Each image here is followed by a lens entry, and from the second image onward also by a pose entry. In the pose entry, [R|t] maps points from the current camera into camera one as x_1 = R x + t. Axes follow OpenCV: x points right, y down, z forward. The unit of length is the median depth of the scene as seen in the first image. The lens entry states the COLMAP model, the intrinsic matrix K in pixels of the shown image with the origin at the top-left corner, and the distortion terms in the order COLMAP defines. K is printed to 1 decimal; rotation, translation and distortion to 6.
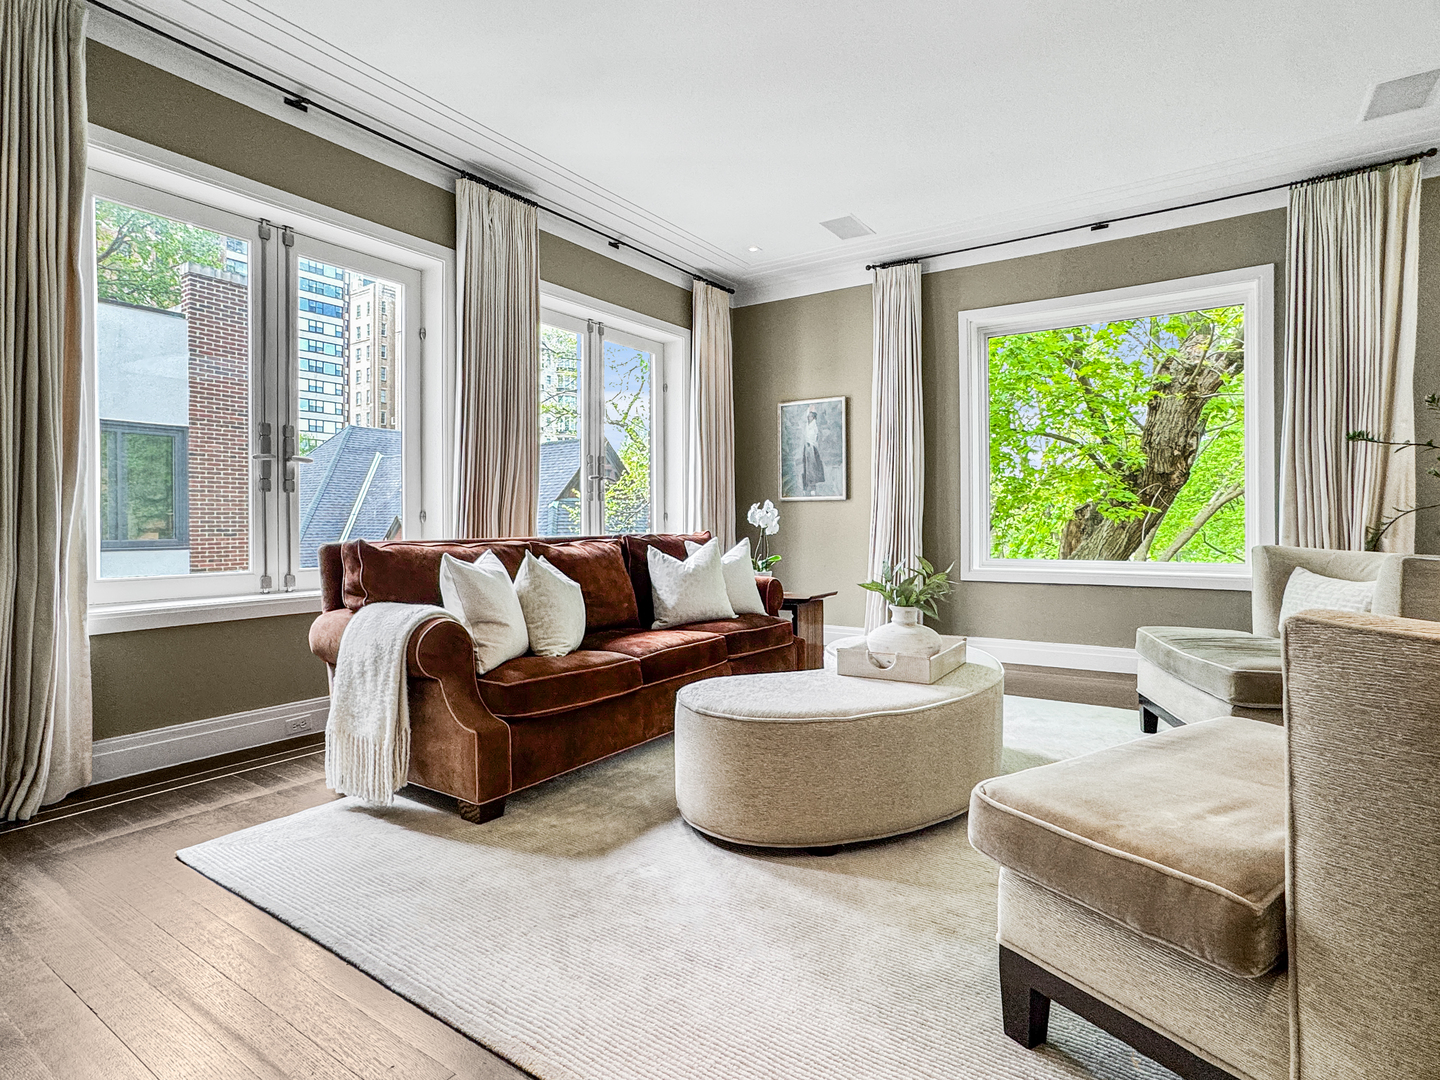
lens RADIAL K [[757.6, 0, 720.0], [0, 757.6, 540.0], [0, 0, 1]] dist [-0.065470, 0.044240]
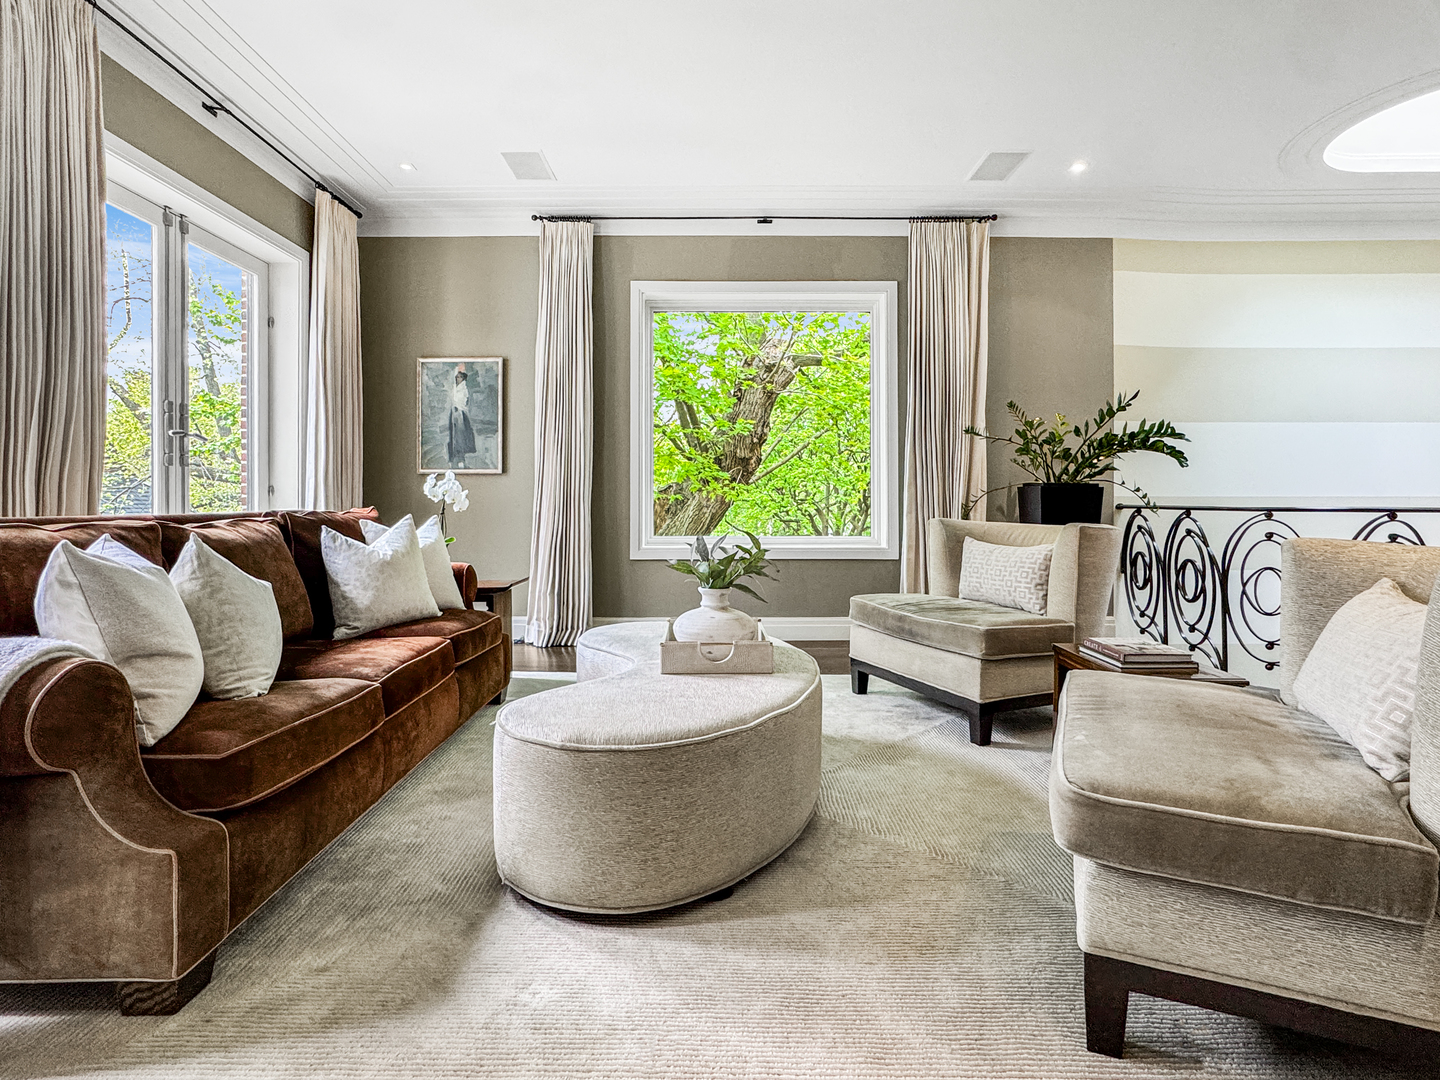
lens RADIAL K [[759.1, 0, 719.1], [0, 759.1, 516.9], [0, 0, 1]] dist [-0.059555, 0.044317]
pose [[0.829375, -0.006077, 0.558659, -0.178918], [0.009411, 0.999951, -0.003094, 0.004517], [-0.558613, 0.007824, 0.829392, 0.179391]]
